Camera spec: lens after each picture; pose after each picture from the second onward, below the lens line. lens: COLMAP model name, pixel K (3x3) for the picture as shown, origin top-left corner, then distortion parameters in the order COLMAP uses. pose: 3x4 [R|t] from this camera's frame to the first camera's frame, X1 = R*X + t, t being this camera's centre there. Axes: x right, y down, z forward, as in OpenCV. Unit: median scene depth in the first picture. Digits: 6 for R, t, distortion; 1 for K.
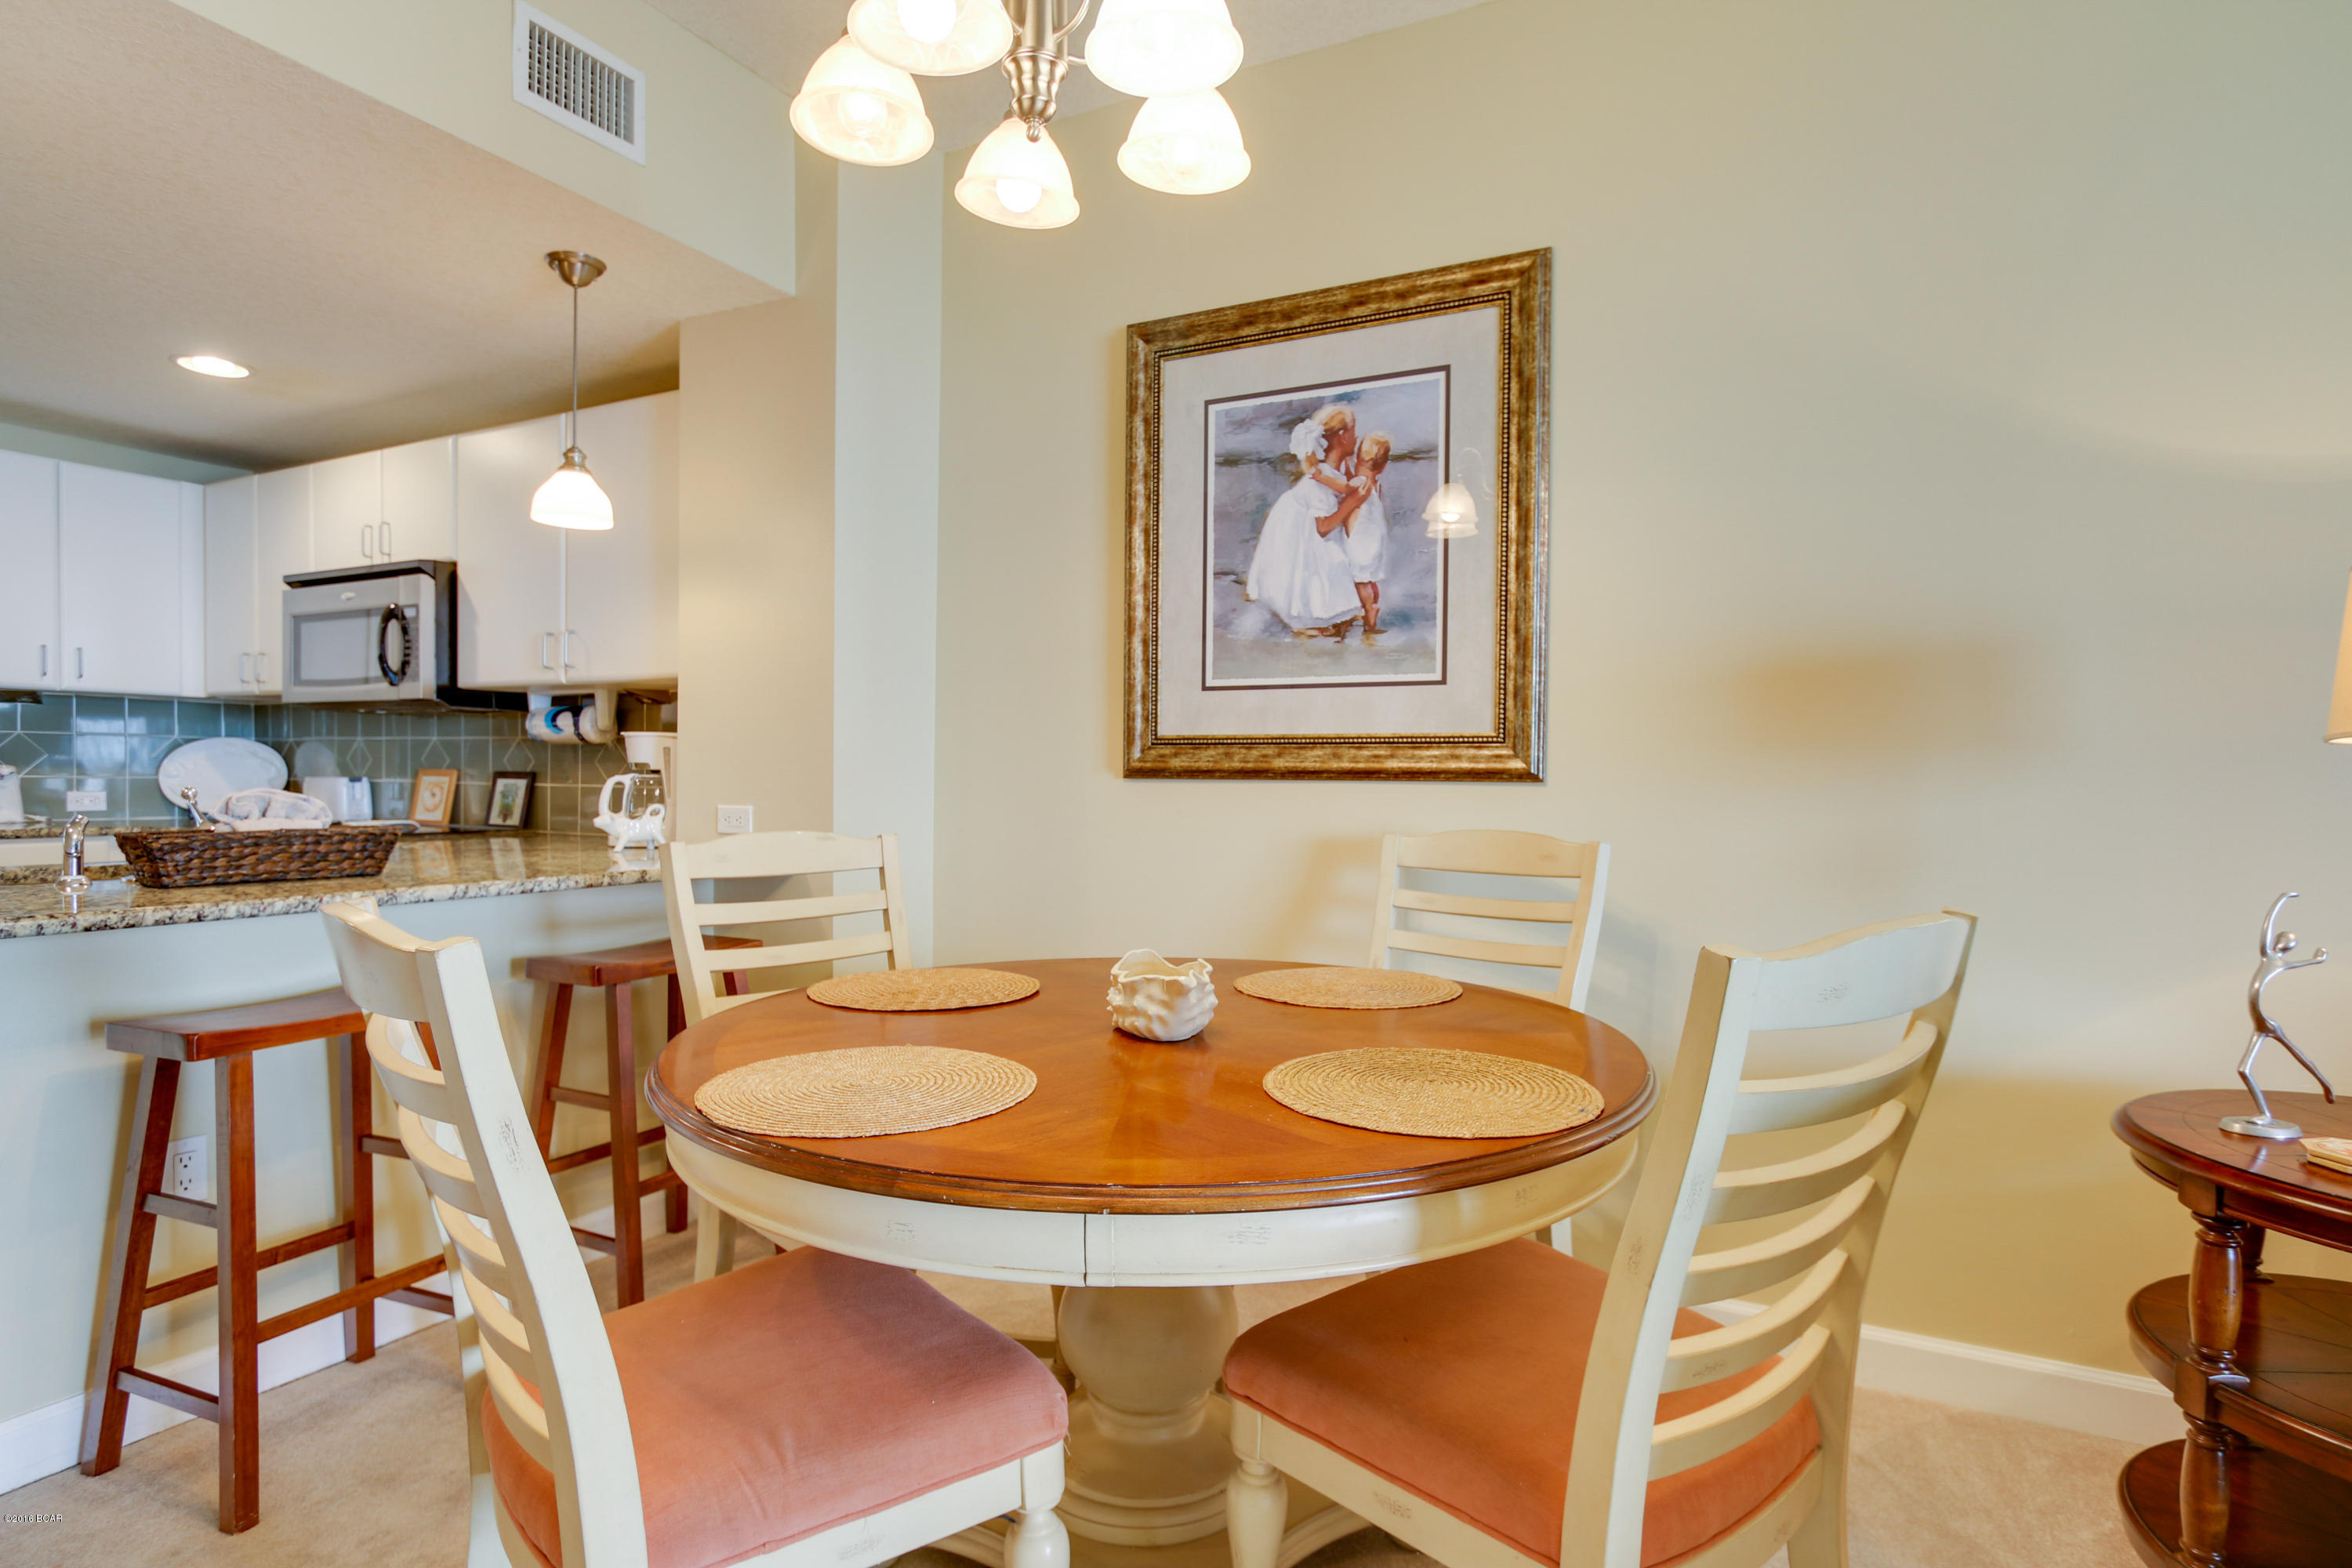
lens RADIAL K [[1250.6, 0, 1176.0], [0, 1250.6, 784.0], [0, 0, 1]] dist [-0.002269, -0.001080]
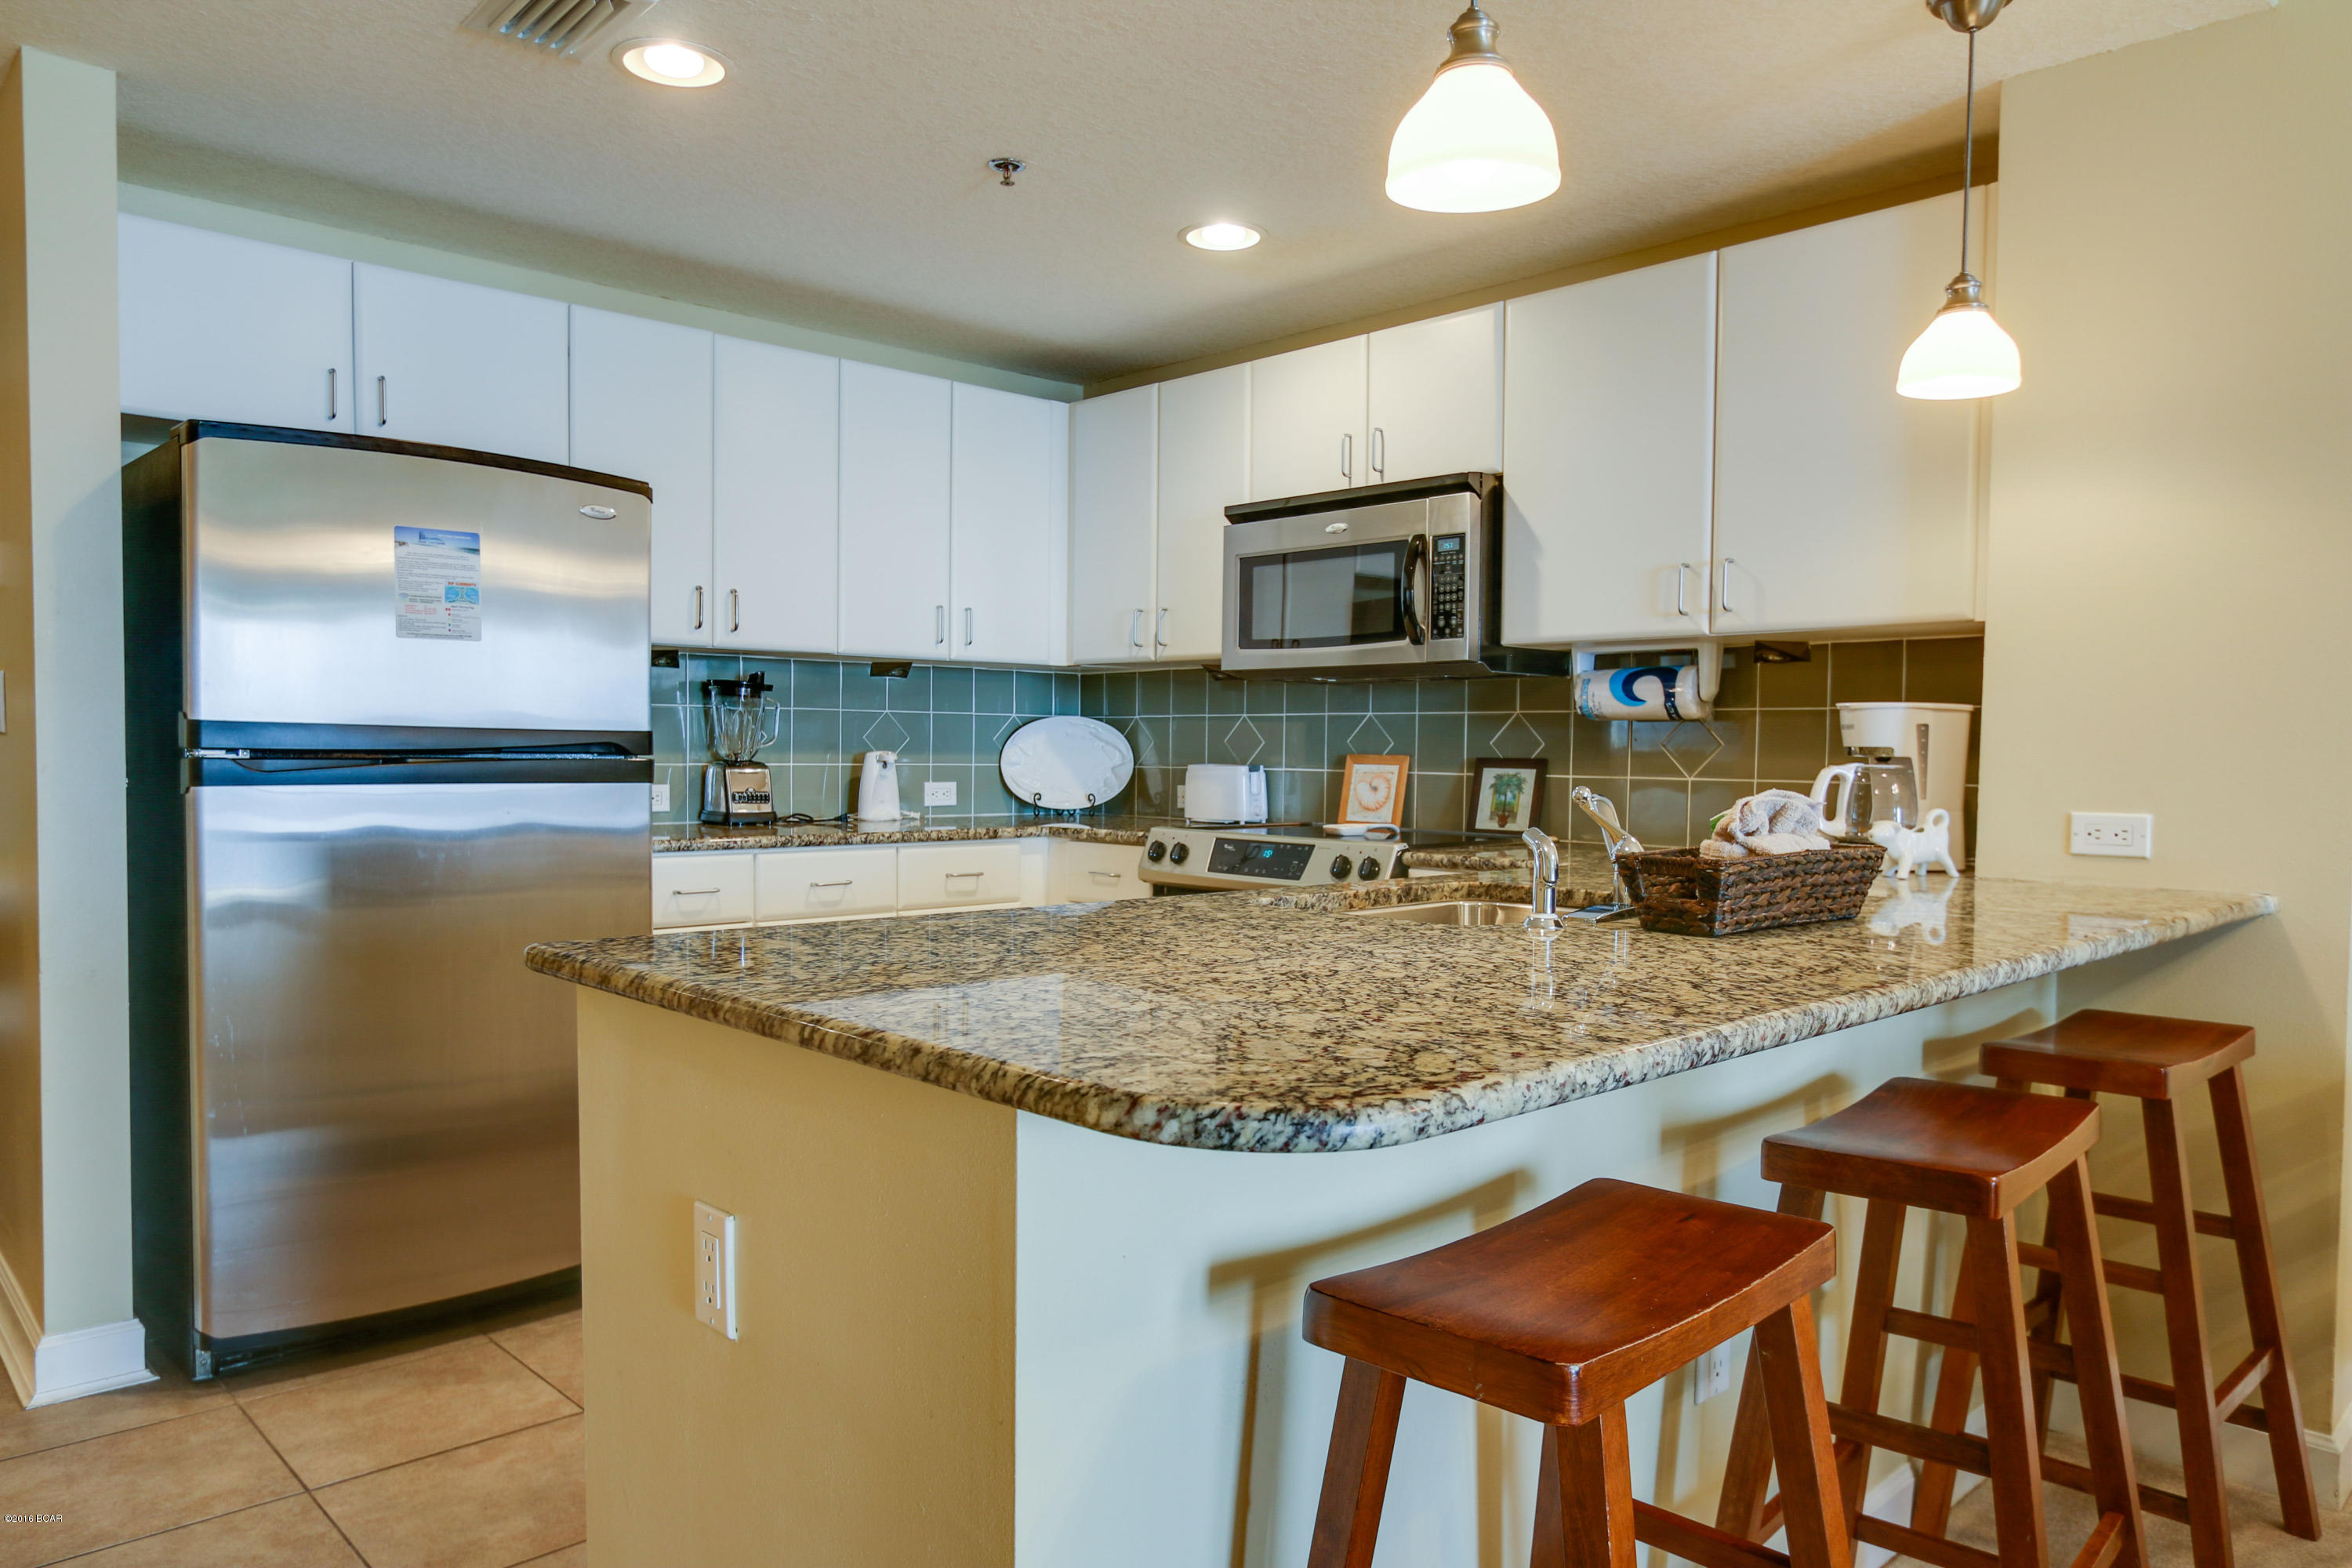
lens RADIAL K [[1602.6, 0, 1177.4], [0, 1602.6, 818.7], [0, 0, 1]] dist [-0.005237, -0.005426]
pose [[0.951271, 0.010536, -0.308176, -0.455068], [-0.000335, 0.999451, 0.033136, -0.006027], [0.308356, -0.031418, 0.950752, 0.038367]]
